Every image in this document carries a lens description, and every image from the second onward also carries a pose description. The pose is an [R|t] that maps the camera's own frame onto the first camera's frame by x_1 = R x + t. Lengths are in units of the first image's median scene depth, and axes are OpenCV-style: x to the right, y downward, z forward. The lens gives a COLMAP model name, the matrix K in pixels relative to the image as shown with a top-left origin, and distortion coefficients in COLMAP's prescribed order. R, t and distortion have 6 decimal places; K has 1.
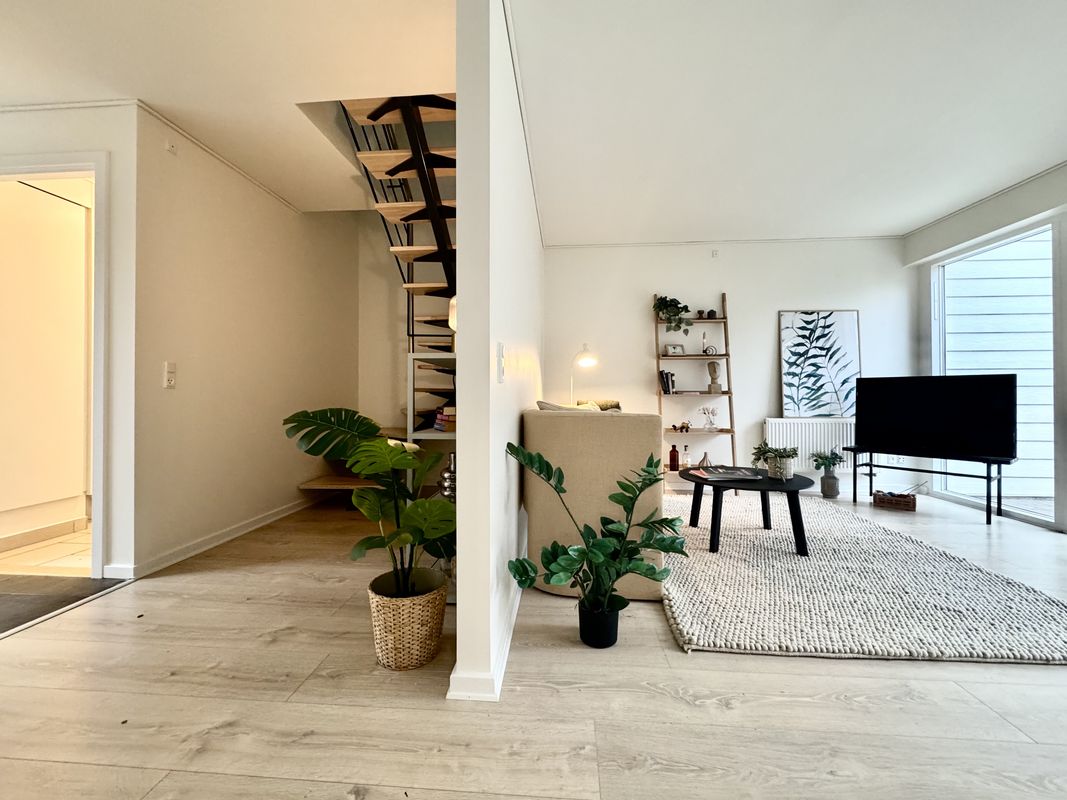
lens RADIAL K [[429.5, 0, 528.7], [0, 429.5, 390.5], [0, 0, 1]] dist [-0.003155, -0.000250]
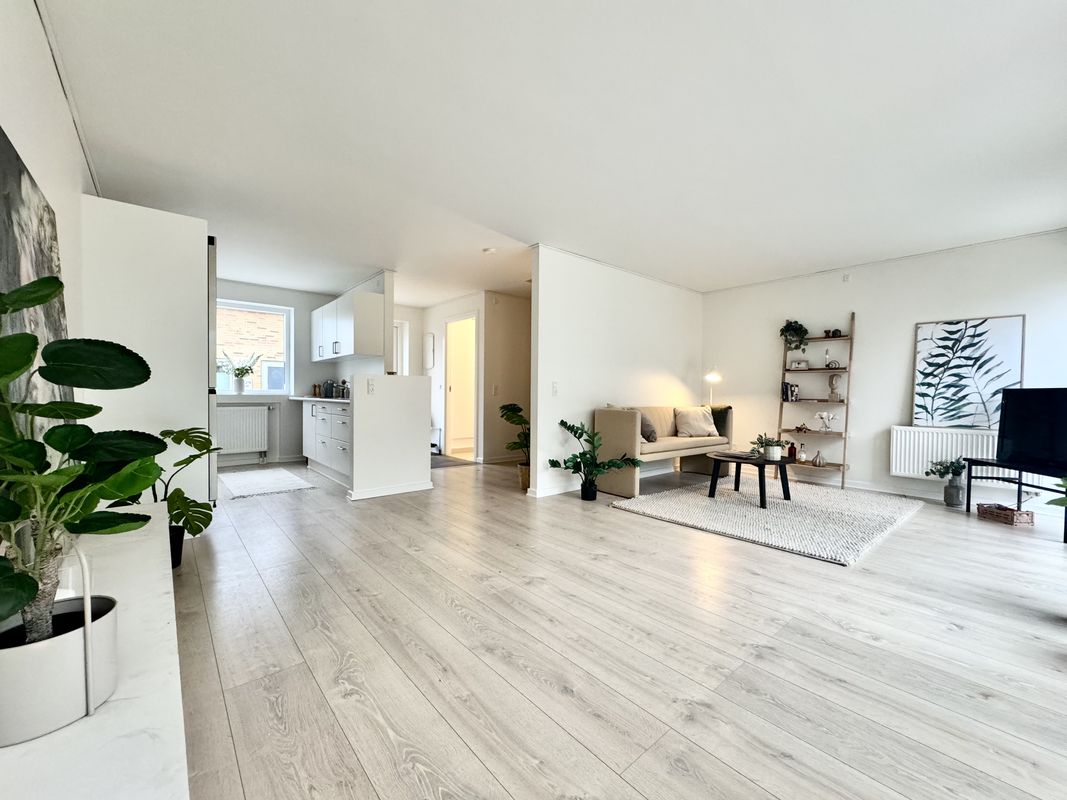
lens RADIAL K [[430.9, 0, 535.8], [0, 430.9, 395.8], [0, 0, 1]] dist [-0.001266, 0.000233]
pose [[0.716968, 0.012743, -0.696990, 0.662188], [-0.005250, 0.999903, 0.012881, -0.019719], [0.697086, -0.005576, 0.716966, -0.396328]]
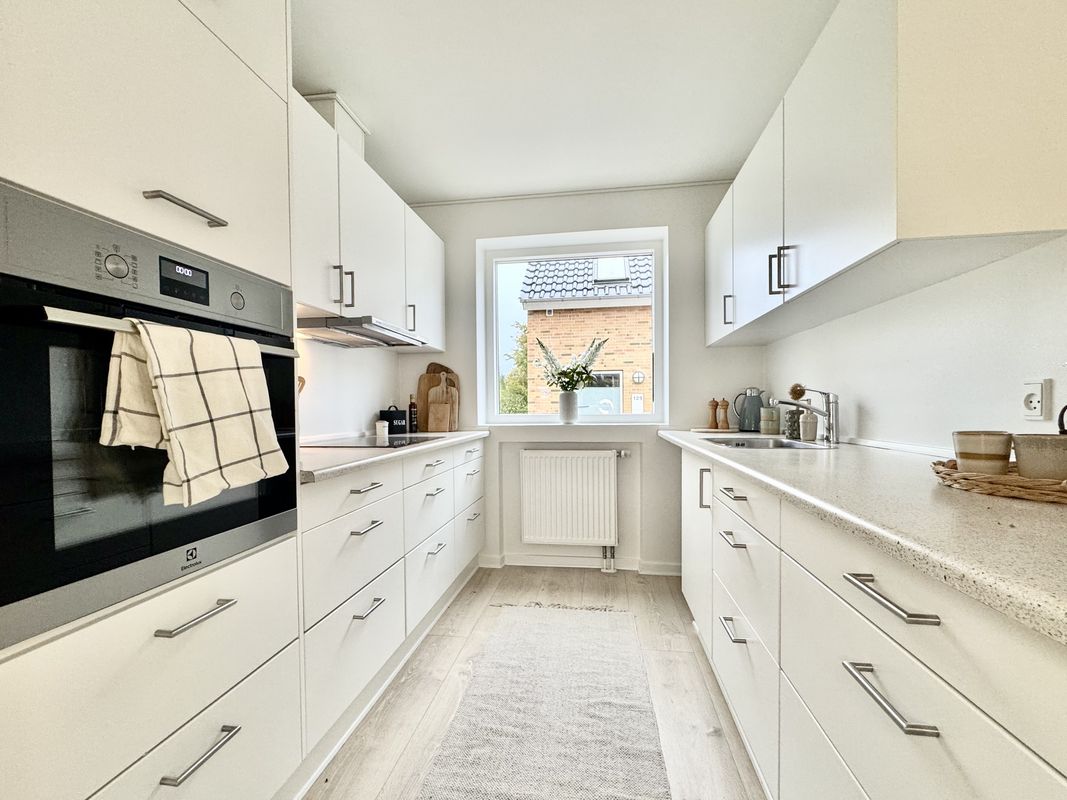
lens RADIAL K [[453.0, 0, 529.4], [0, 453.0, 412.1], [0, 0, 1]] dist [-0.001107, -0.000012]
pose [[-0.074715, 0.015113, -0.997090, -0.264464], [0.012538, 0.999820, 0.014215, -0.031428], [0.997126, -0.011439, -0.074891, -0.074301]]
